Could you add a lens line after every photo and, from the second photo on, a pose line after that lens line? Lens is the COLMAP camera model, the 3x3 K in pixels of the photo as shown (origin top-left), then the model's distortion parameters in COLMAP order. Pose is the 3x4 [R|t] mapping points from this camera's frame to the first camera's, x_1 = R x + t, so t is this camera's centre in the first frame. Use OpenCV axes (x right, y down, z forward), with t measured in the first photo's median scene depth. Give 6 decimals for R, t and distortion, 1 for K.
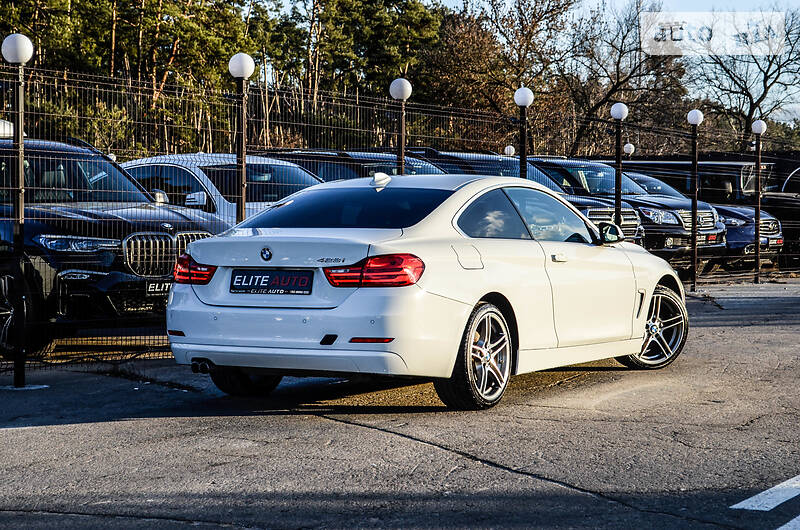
lens RADIAL K [[1841.1, 0, 400.0], [0, 1841.1, 265.0], [0, 0, 1]] dist [0.008177, -0.268799]
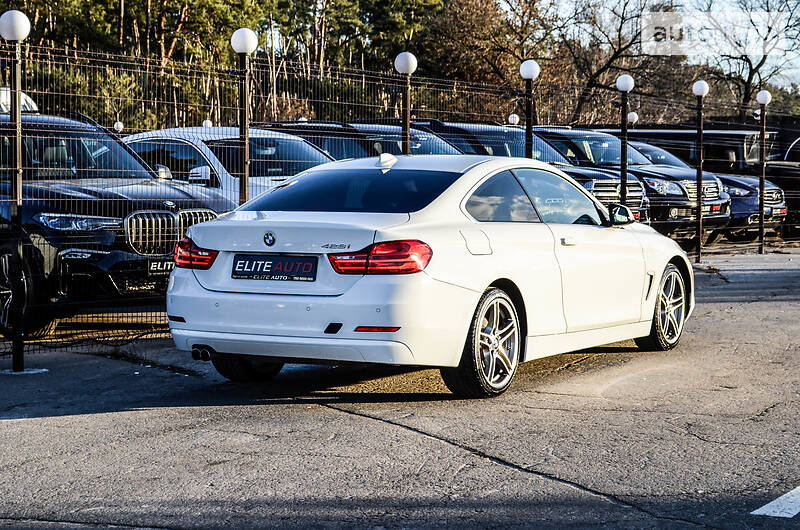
lens RADIAL K [[1800.3, 0, 400.0], [0, 1800.3, 265.0], [0, 0, 1]] dist [-0.007322, 0.056400]
pose [[0.999996, -0.000457, -0.002658, -0.000216], [0.000514, 0.999770, 0.021457, -0.006274], [0.002648, -0.021459, 0.999766, 0.023915]]
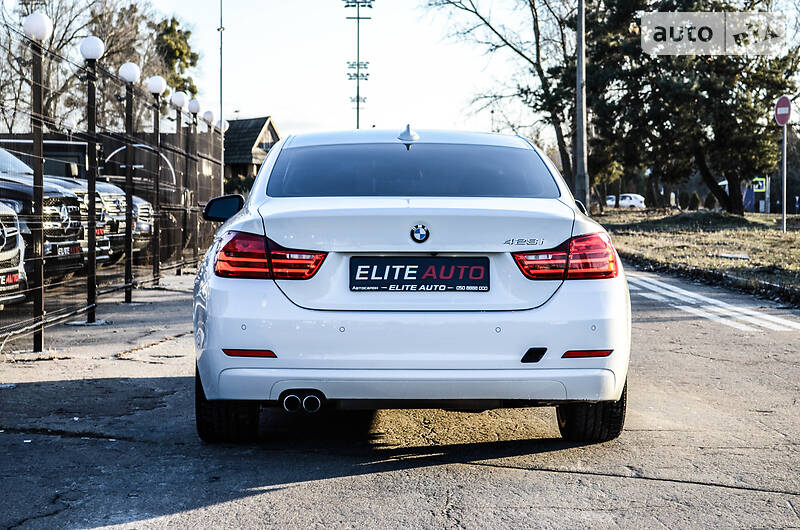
lens RADIAL K [[1891.2, 0, 400.0], [0, 1891.2, 265.0], [0, 0, 1]] dist [-0.009599, -0.046218]
pose [[0.870697, -0.016191, 0.491553, -0.210273], [0.014637, 0.999868, 0.007007, 0.000341], [-0.491601, 0.001094, 0.870820, 0.192962]]
